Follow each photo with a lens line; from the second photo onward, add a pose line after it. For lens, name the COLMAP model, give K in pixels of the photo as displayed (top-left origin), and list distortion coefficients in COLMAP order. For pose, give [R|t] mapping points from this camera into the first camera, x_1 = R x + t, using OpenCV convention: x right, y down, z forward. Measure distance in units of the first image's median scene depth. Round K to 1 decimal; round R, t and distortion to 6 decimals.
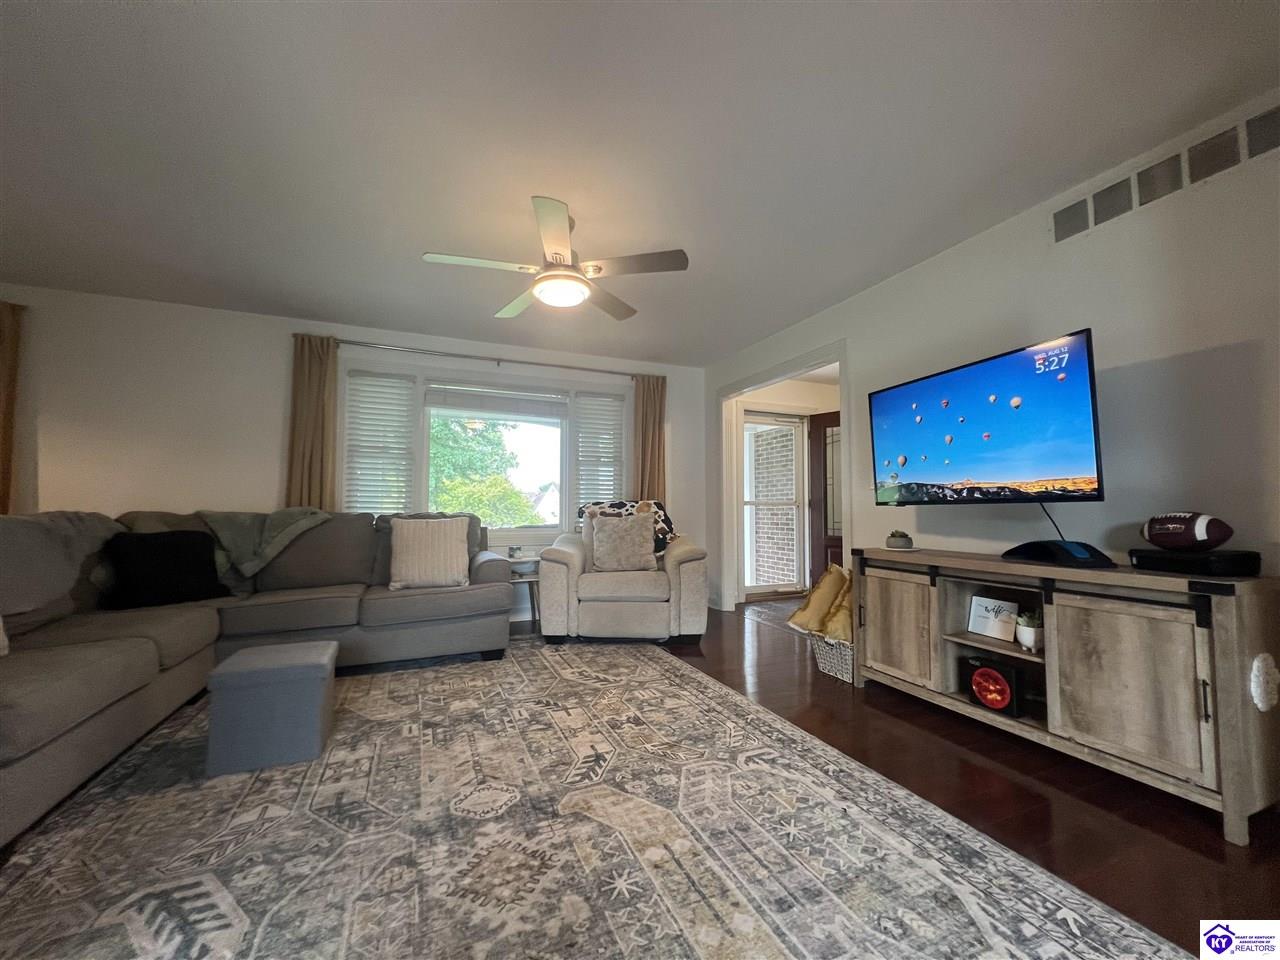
lens RADIAL K [[515.8, 0, 644.2], [0, 515.8, 481.7], [0, 0, 1]] dist [-0.005683, 0.001629]
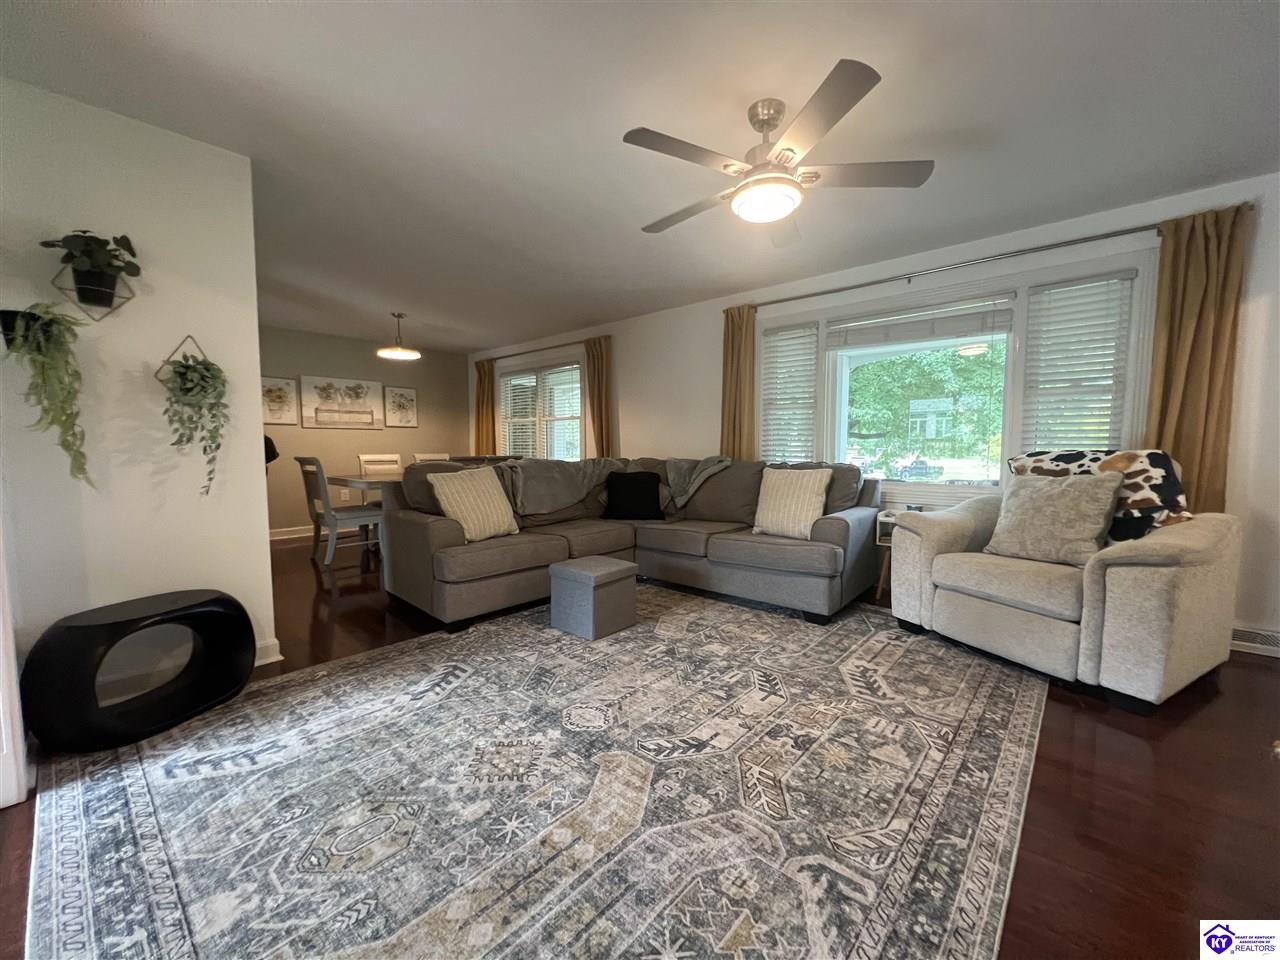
lens RADIAL K [[515.8, 0, 640.9], [0, 515.8, 481.4], [0, 0, 1]] dist [-0.005683, 0.001629]
pose [[0.419921, 0.060984, -0.905509, 0.533007], [0.047723, 0.994876, 0.089133, -0.011508], [0.906305, -0.080643, 0.414859, 0.455188]]
